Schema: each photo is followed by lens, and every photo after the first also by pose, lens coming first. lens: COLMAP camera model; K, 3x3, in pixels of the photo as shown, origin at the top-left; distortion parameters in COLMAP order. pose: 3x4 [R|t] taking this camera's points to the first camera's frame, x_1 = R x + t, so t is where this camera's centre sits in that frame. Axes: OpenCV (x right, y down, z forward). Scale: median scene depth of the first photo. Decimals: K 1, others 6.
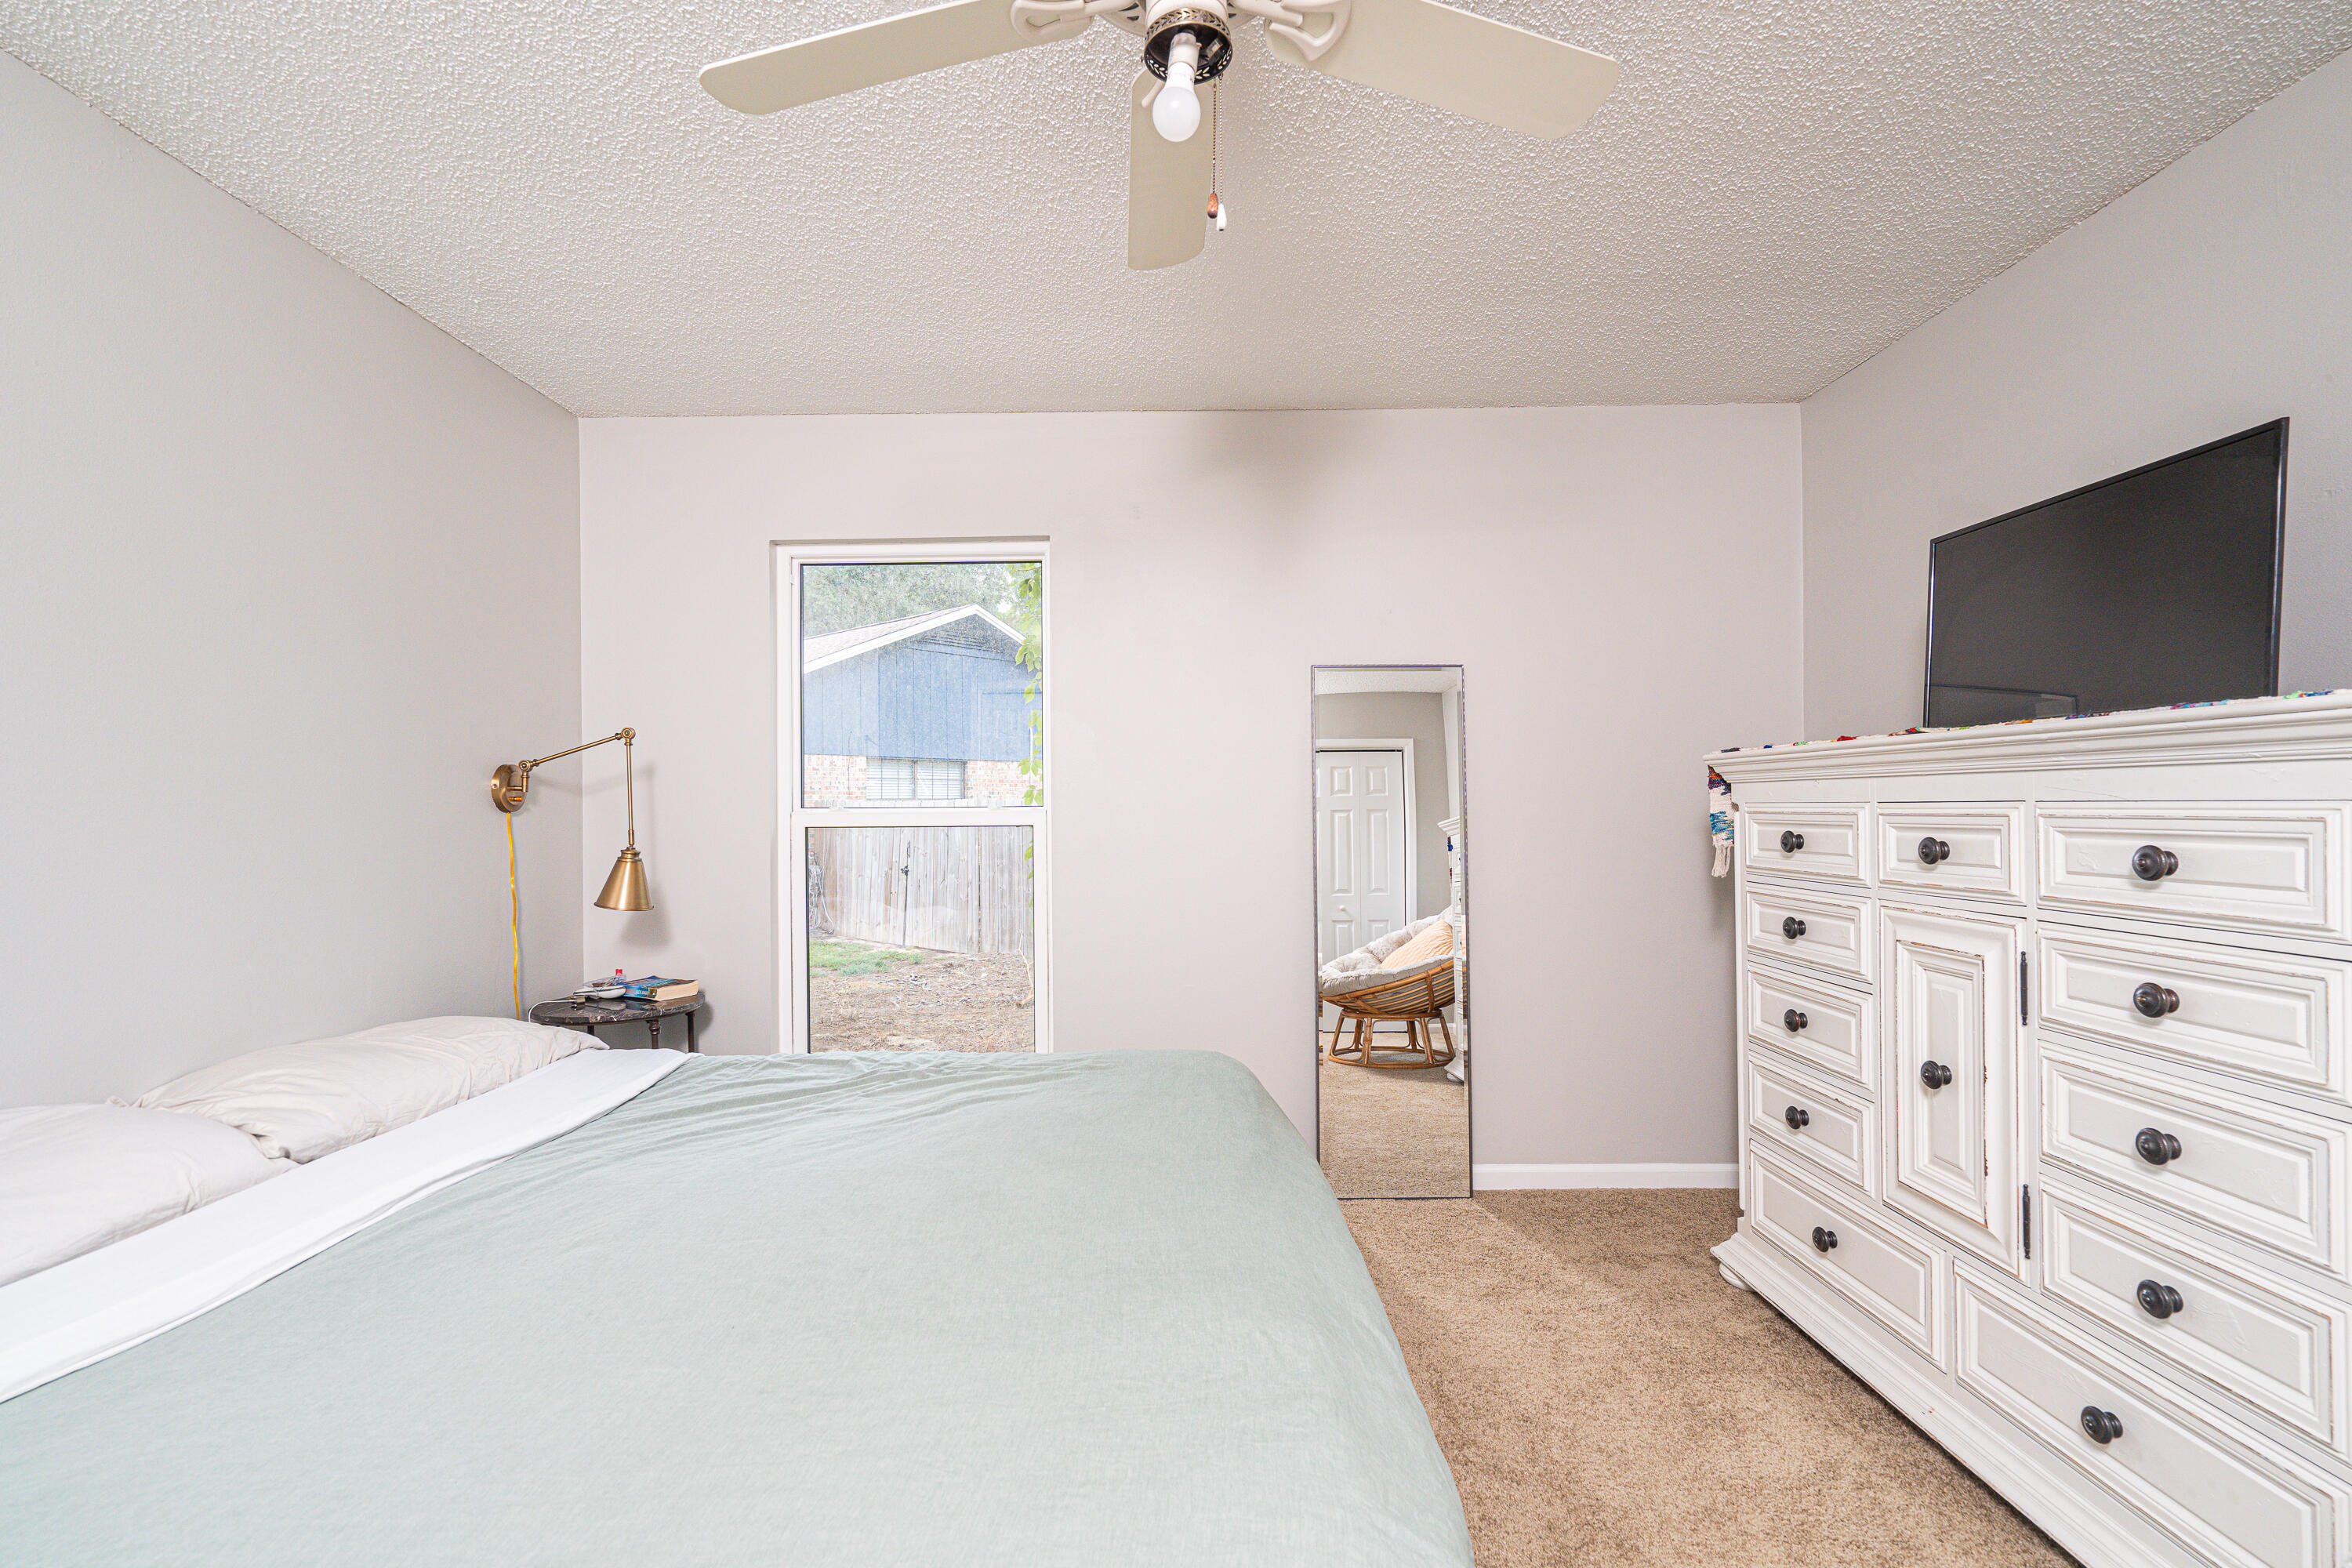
lens RADIAL K [[1072.4, 0, 1163.8], [0, 1072.4, 807.4], [0, 0, 1]] dist [-0.002052, -0.000048]
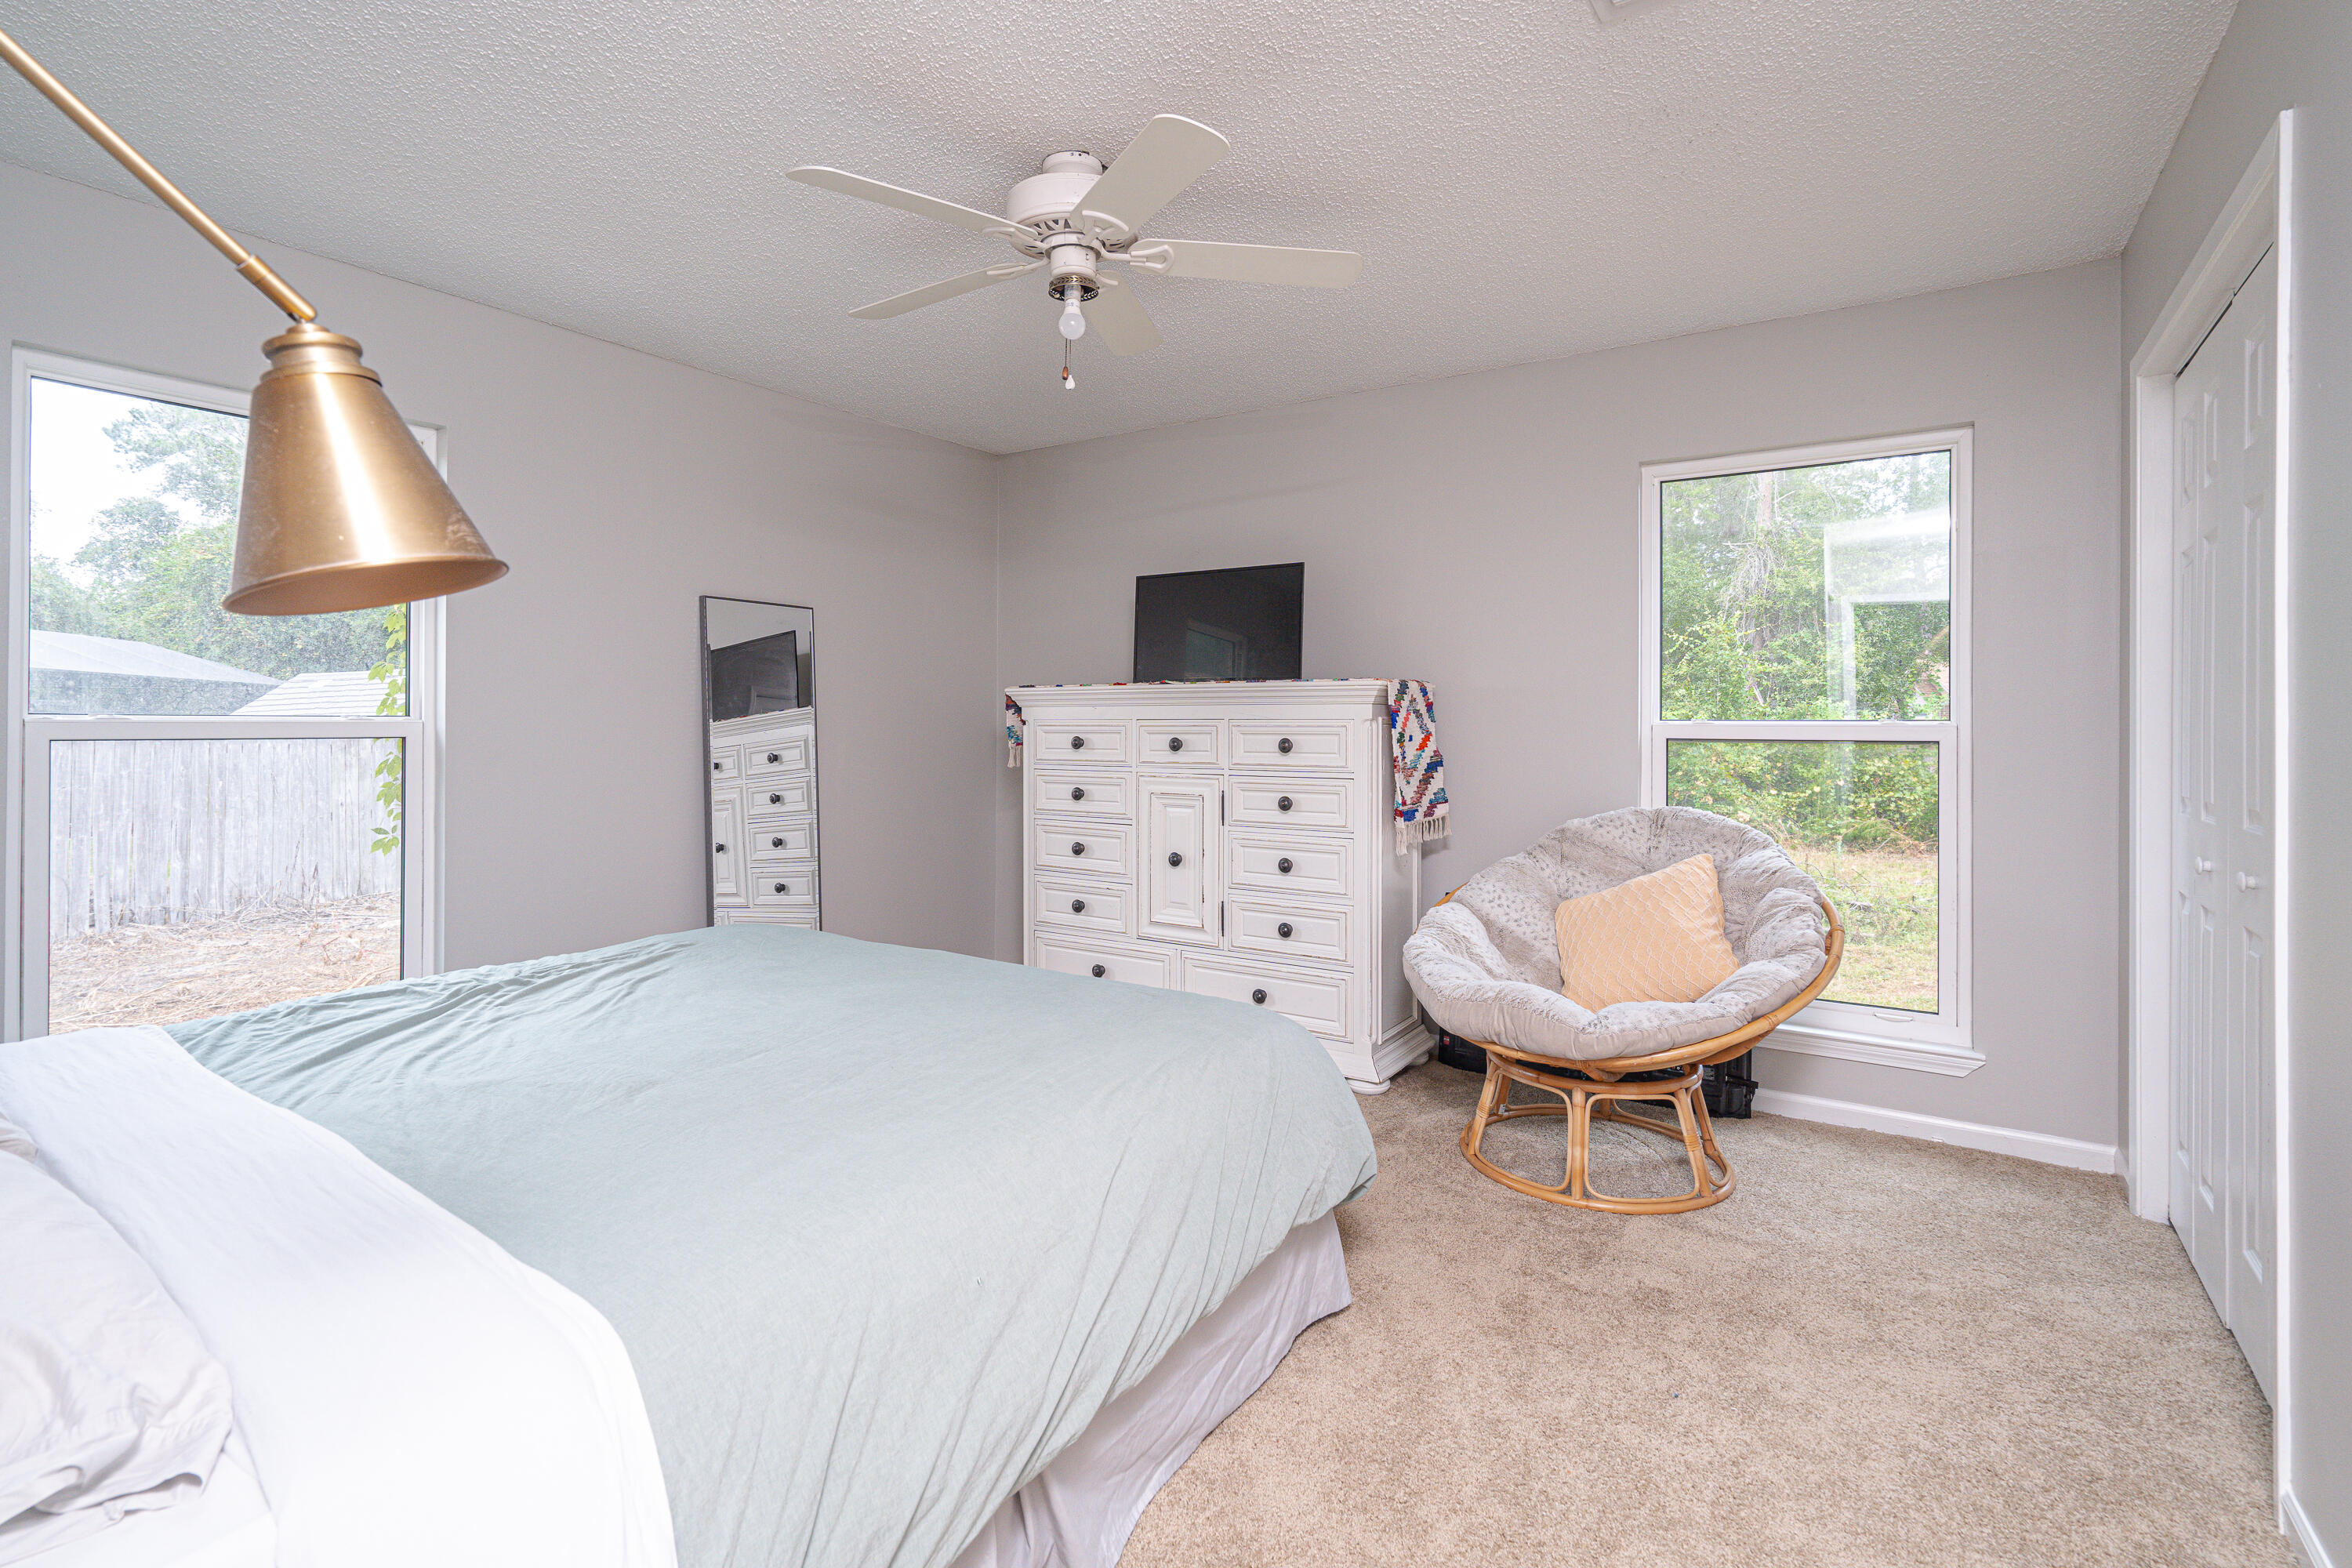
lens RADIAL K [[1114.3, 0, 1178.1], [0, 1114.3, 716.6], [0, 0, 1]] dist [-0.000432, -0.000013]
pose [[0.527112, 0.006841, 0.849768, -0.914622], [0.000088, 0.999967, -0.008105, 0.005209], [-0.849796, 0.004347, 0.527094, -0.069557]]
